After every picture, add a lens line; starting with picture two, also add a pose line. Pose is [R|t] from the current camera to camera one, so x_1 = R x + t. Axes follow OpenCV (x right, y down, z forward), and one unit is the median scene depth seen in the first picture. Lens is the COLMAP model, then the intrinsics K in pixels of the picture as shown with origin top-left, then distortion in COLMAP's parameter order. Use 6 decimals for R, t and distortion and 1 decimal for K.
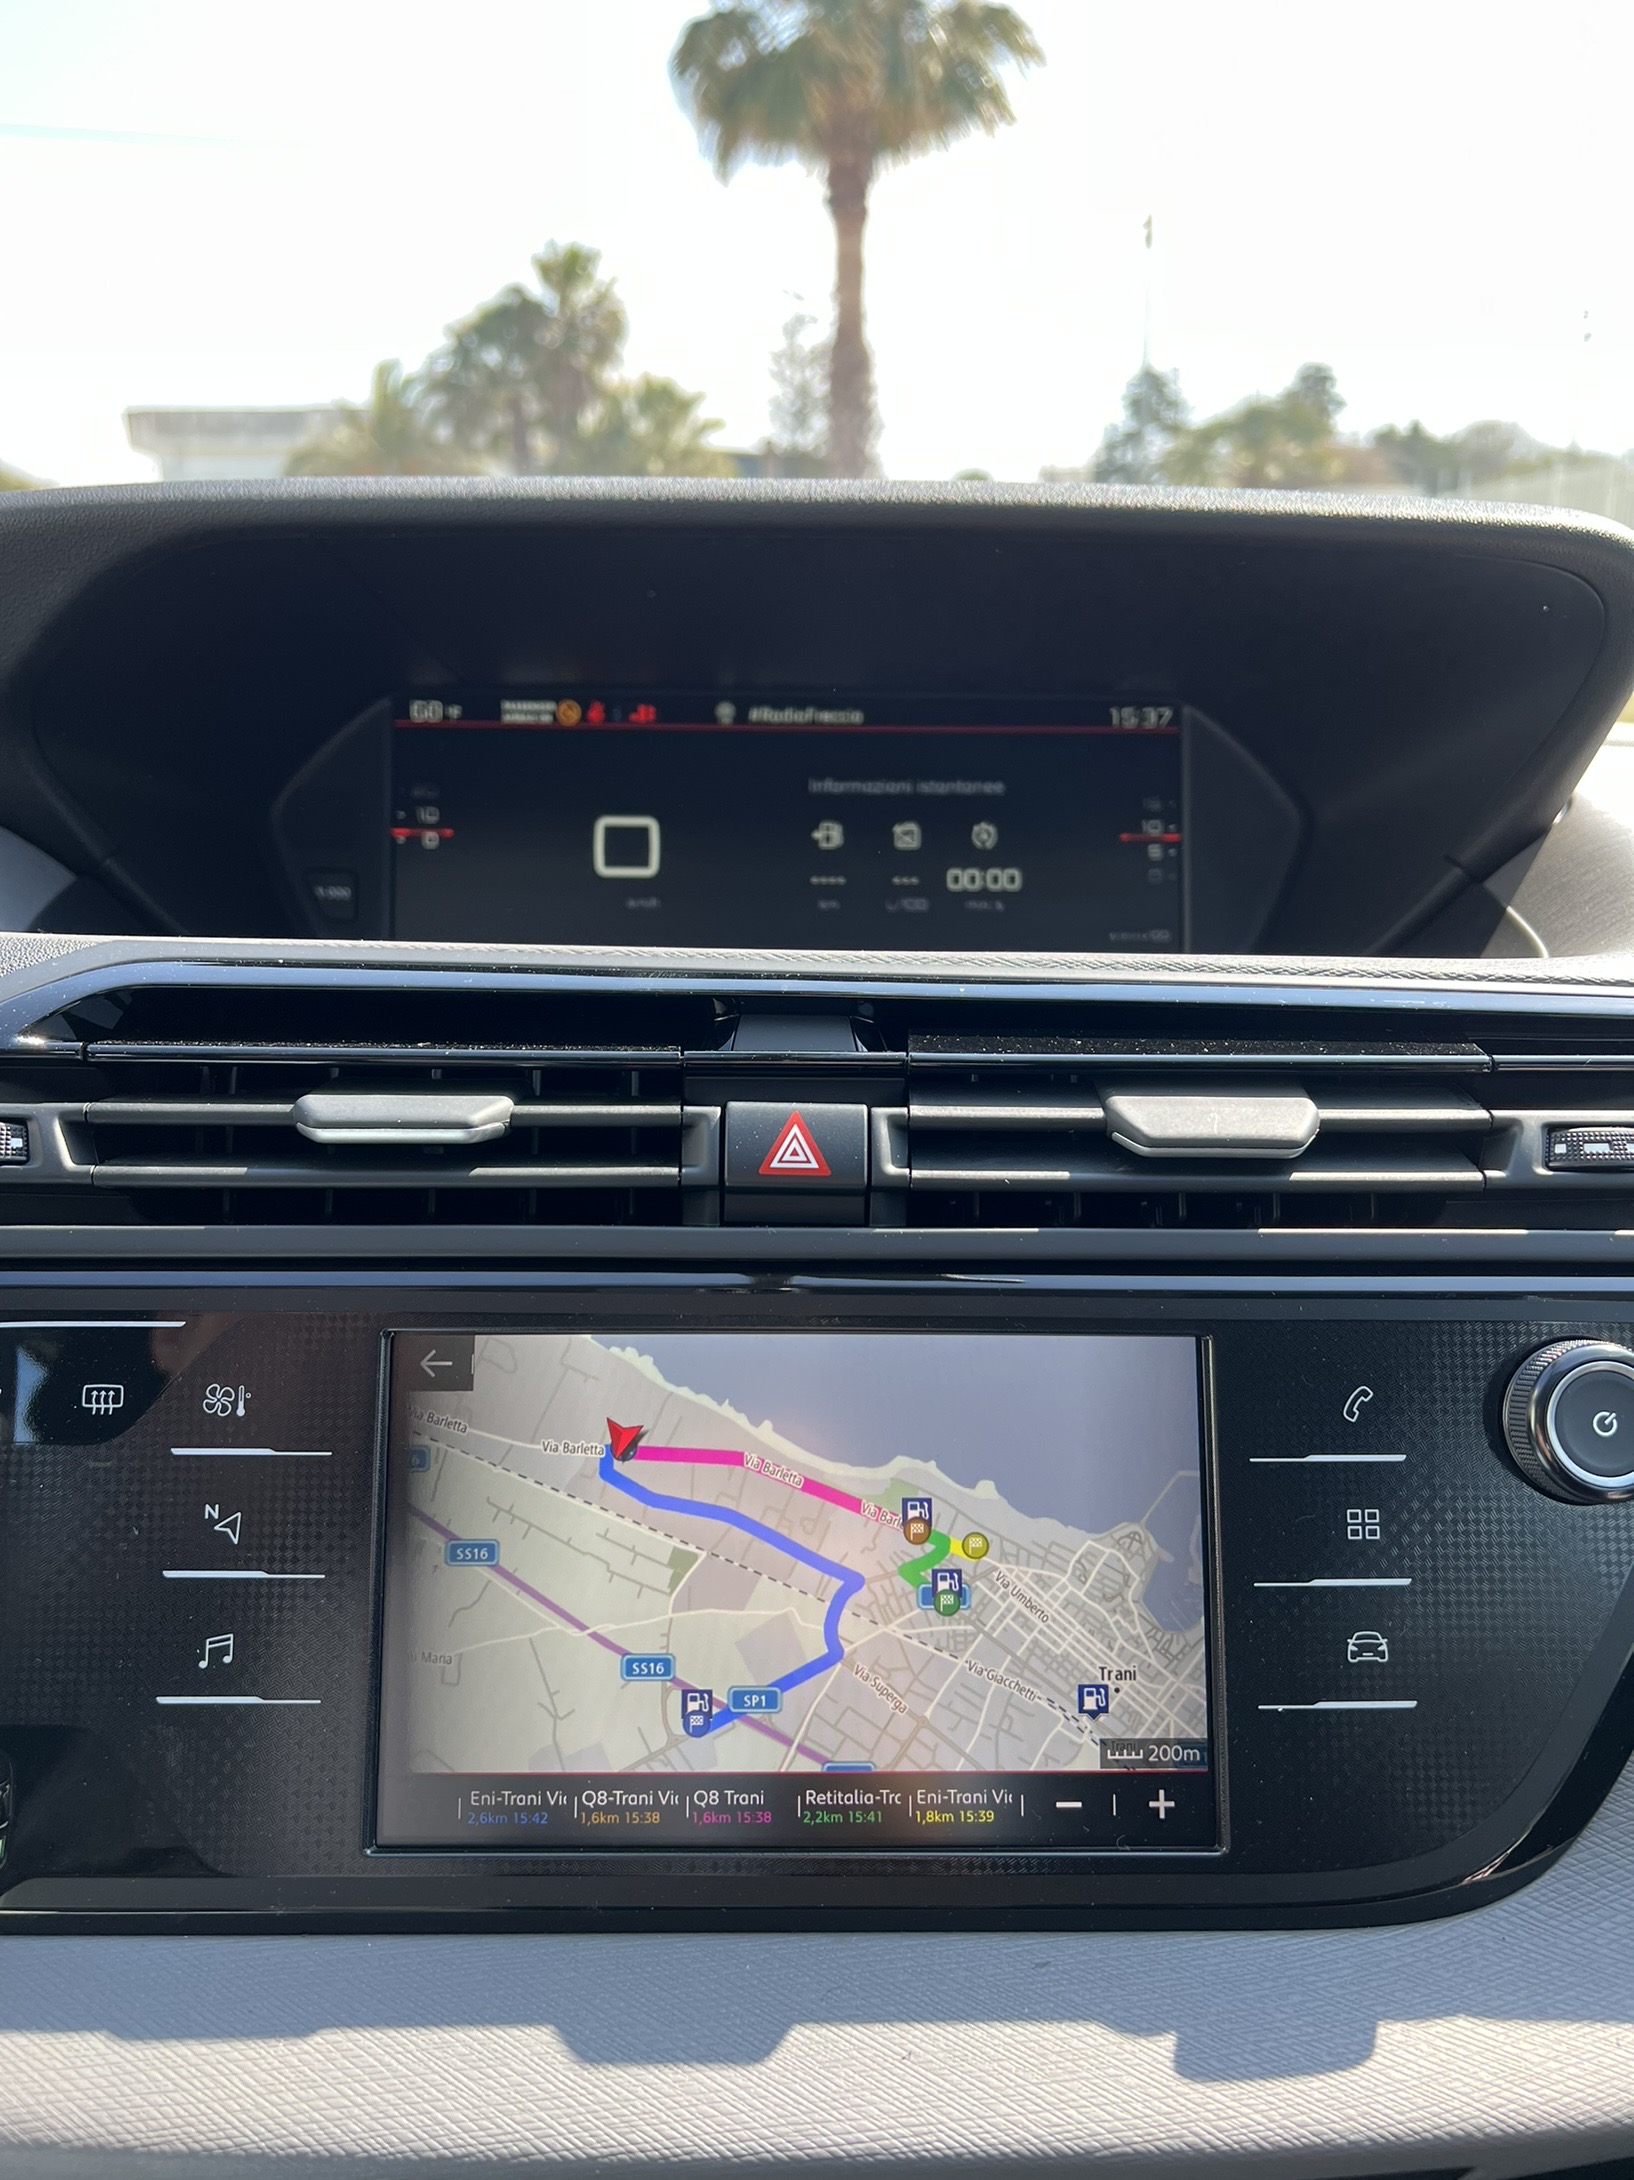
lens RADIAL K [[1613.7, 0, 814.7], [0, 1613.7, 1163.8], [0, 0, 1]] dist [0.104692, -0.223706]
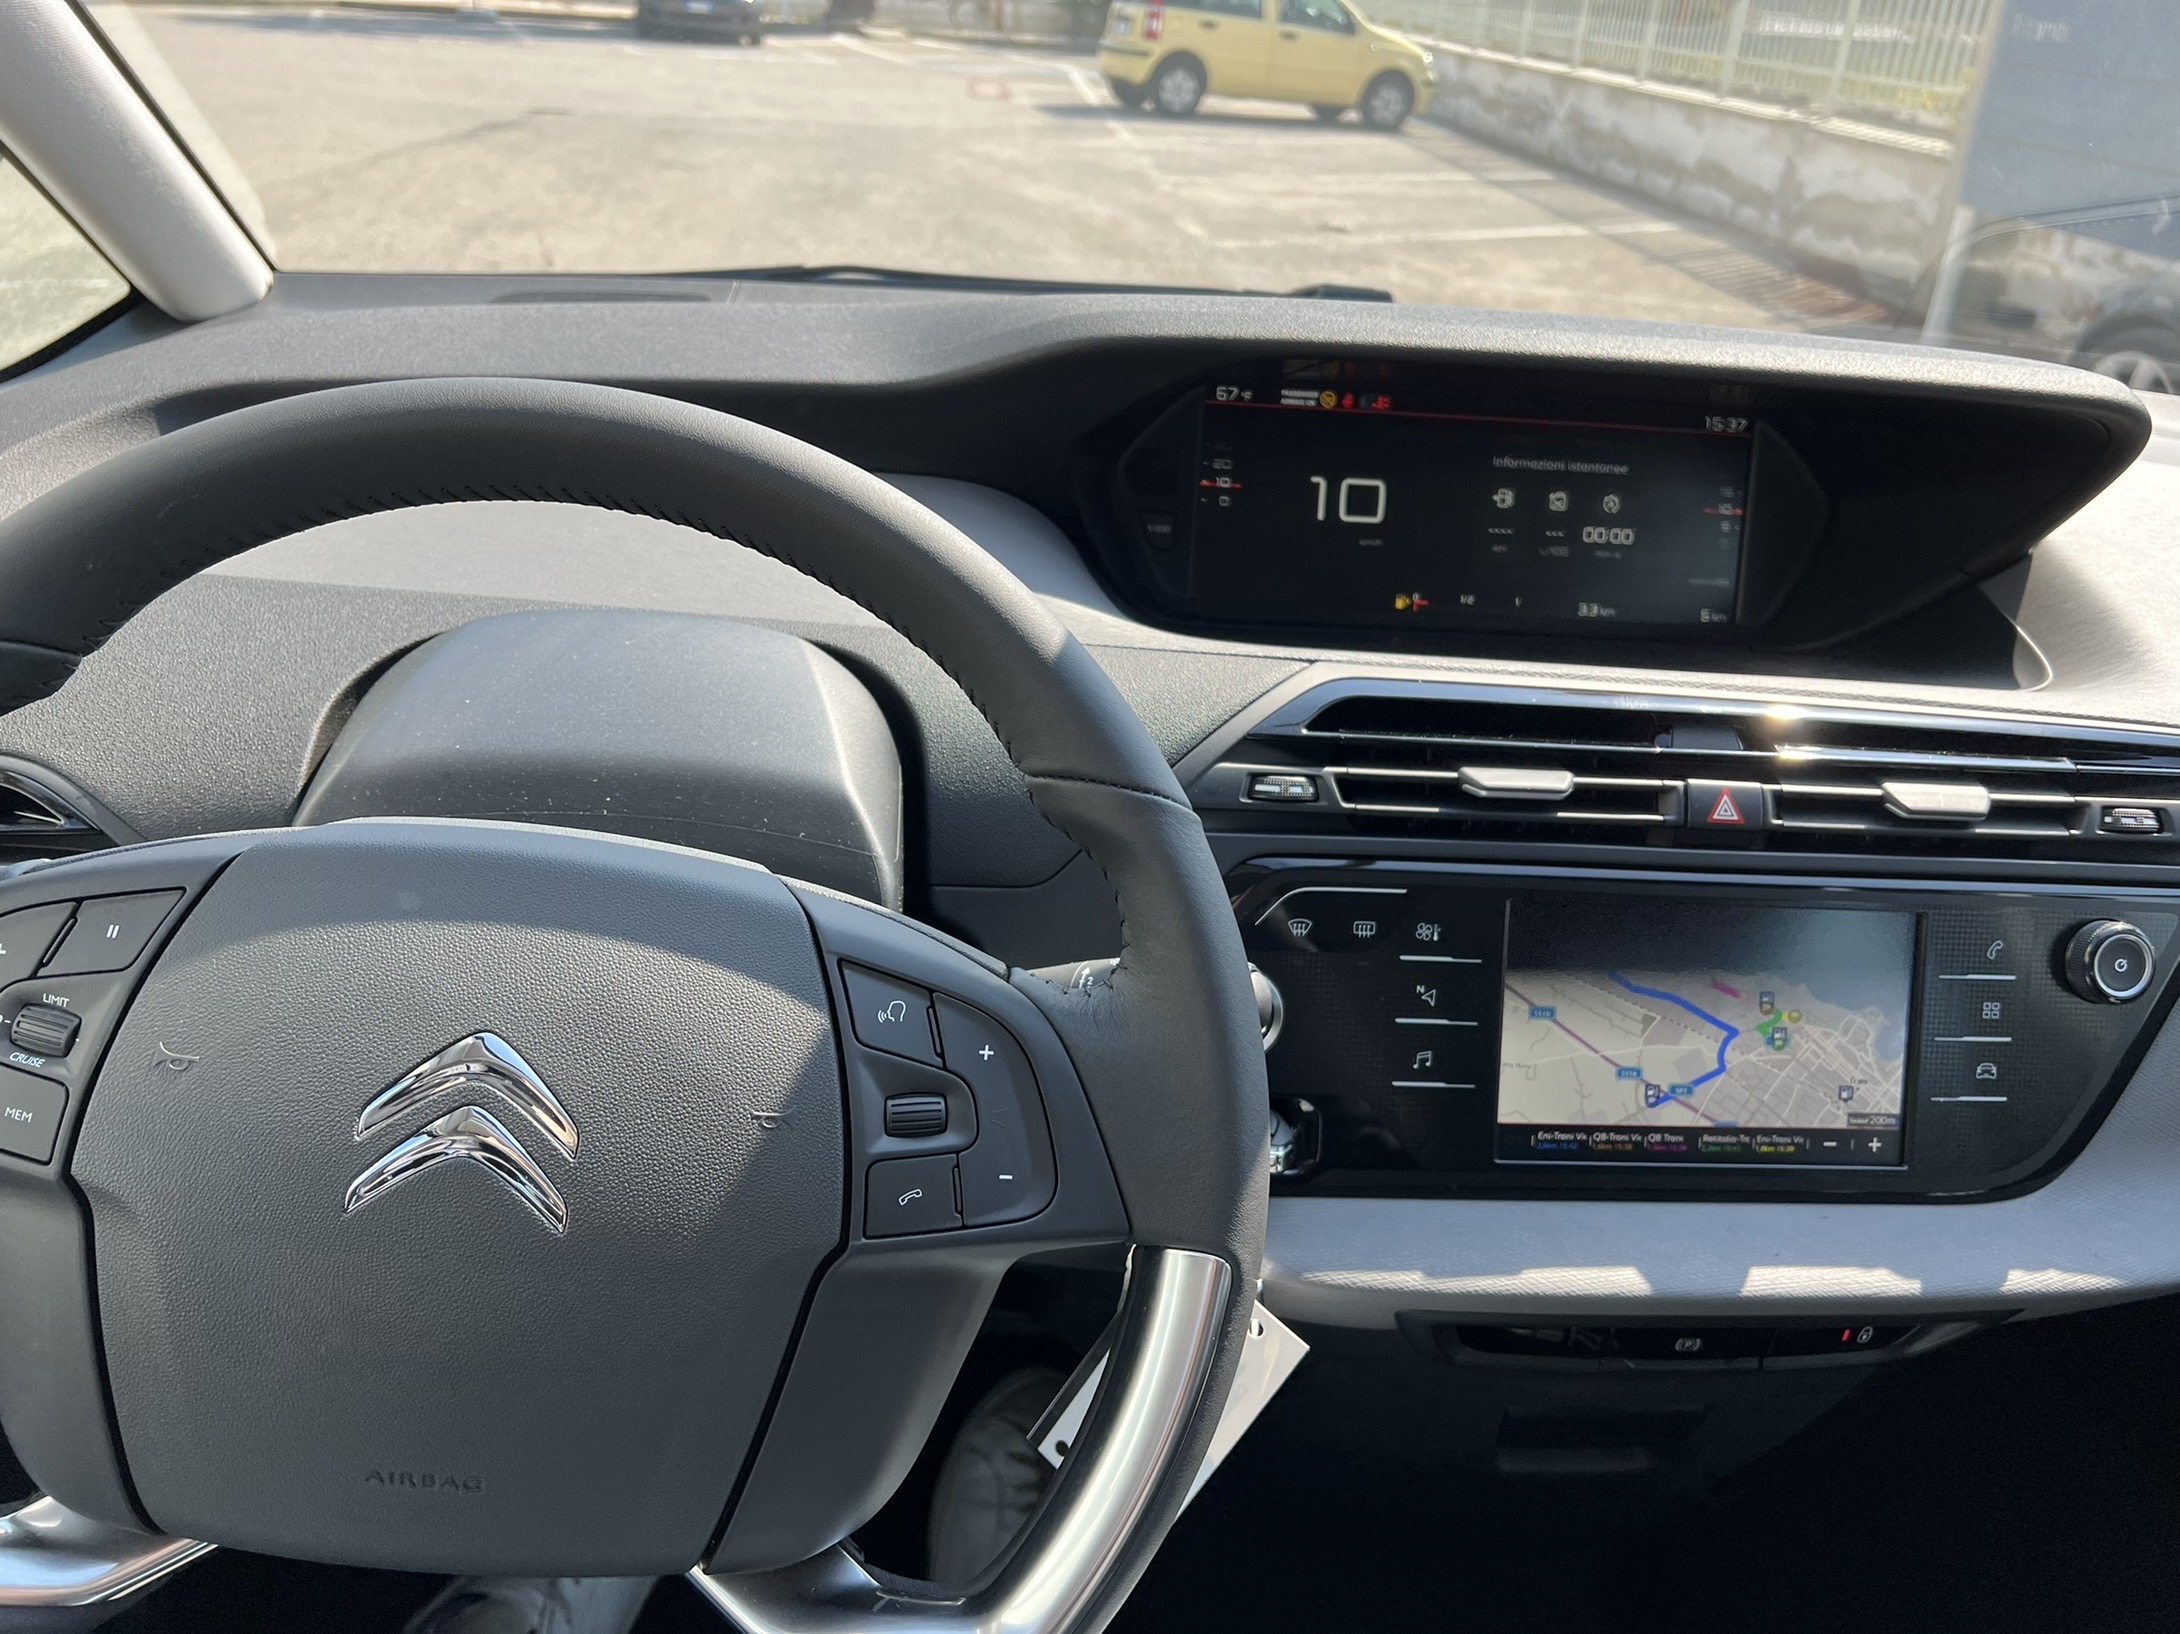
lens RADIAL K [[1647.8, 0, 1094.3], [0, 1647.8, 829.0], [0, 0, 1]] dist [0.047068, -0.047448]
pose [[0.994767, 0.031723, 0.097120, -0.922843], [-0.046794, 0.986478, 0.157074, -0.251964], [-0.090824, -0.160797, 0.982800, -0.816303]]
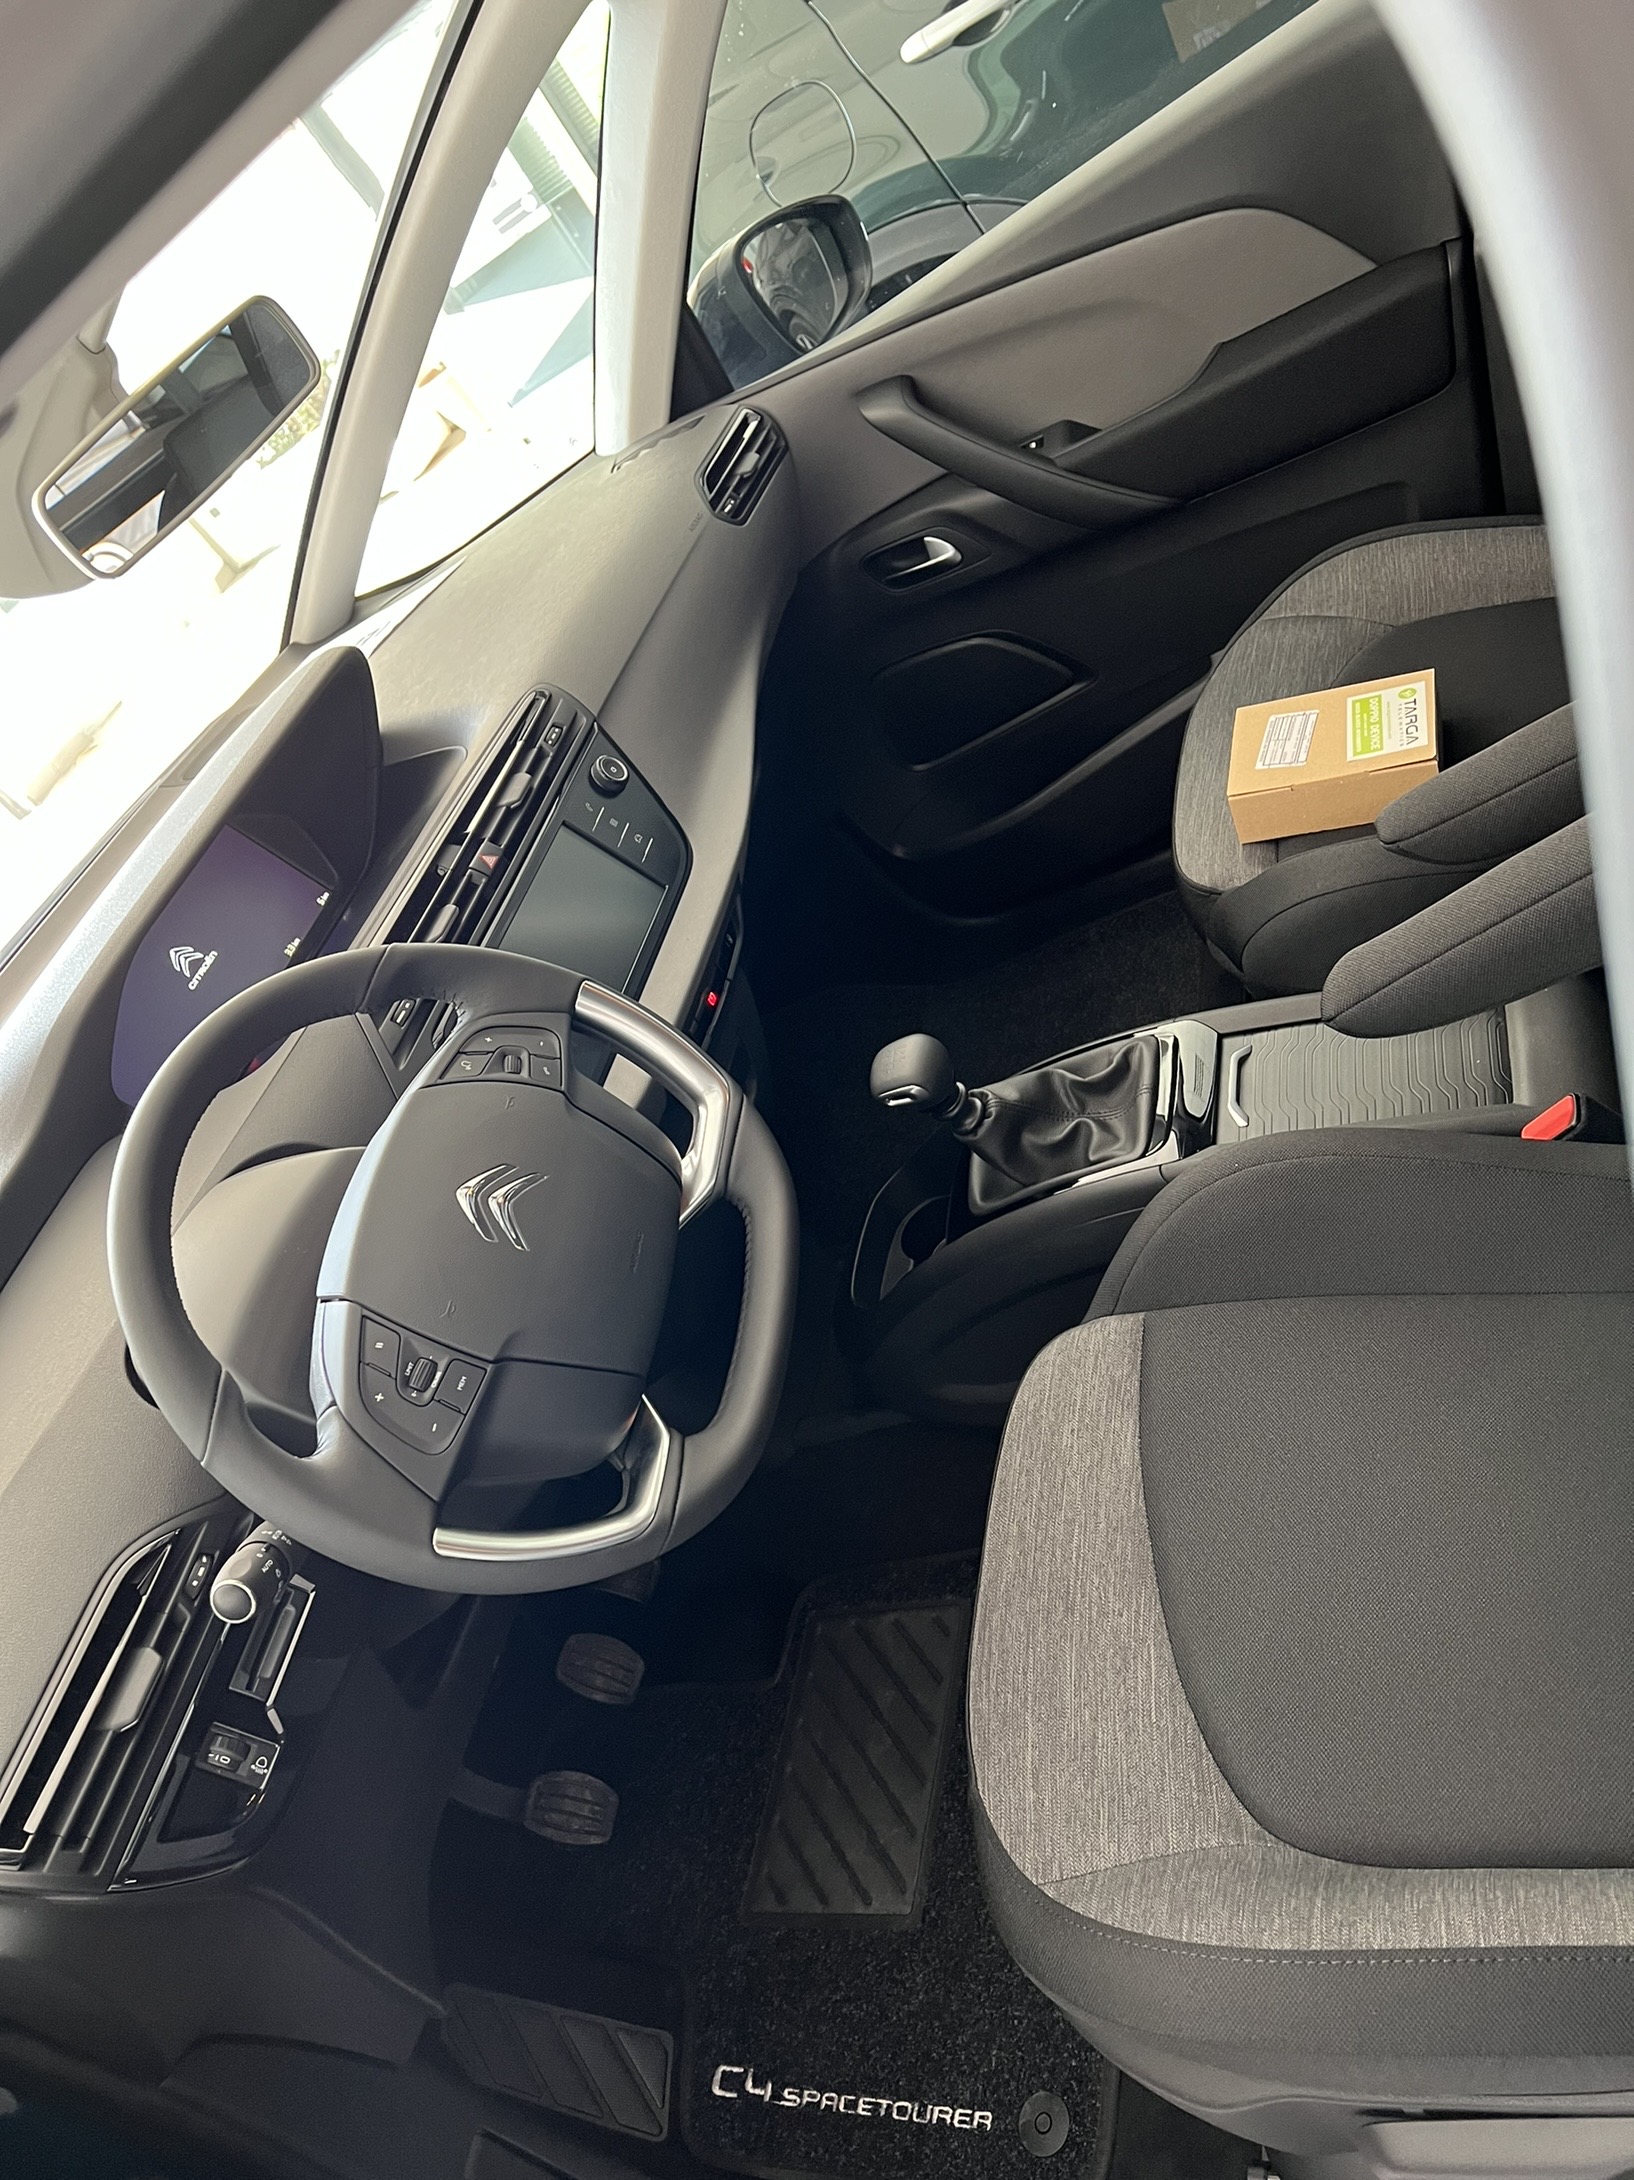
lens RADIAL K [[1647.8, 0, 817.0], [0, 1647.8, 1090.0], [0, 0, 1]] dist [0.047068, -0.047448]
pose [[0.264029, -0.795943, 0.544760, -2.562529], [0.808612, 0.490547, 0.324823, -0.410682], [-0.525771, 0.354737, 0.773128, -2.492056]]
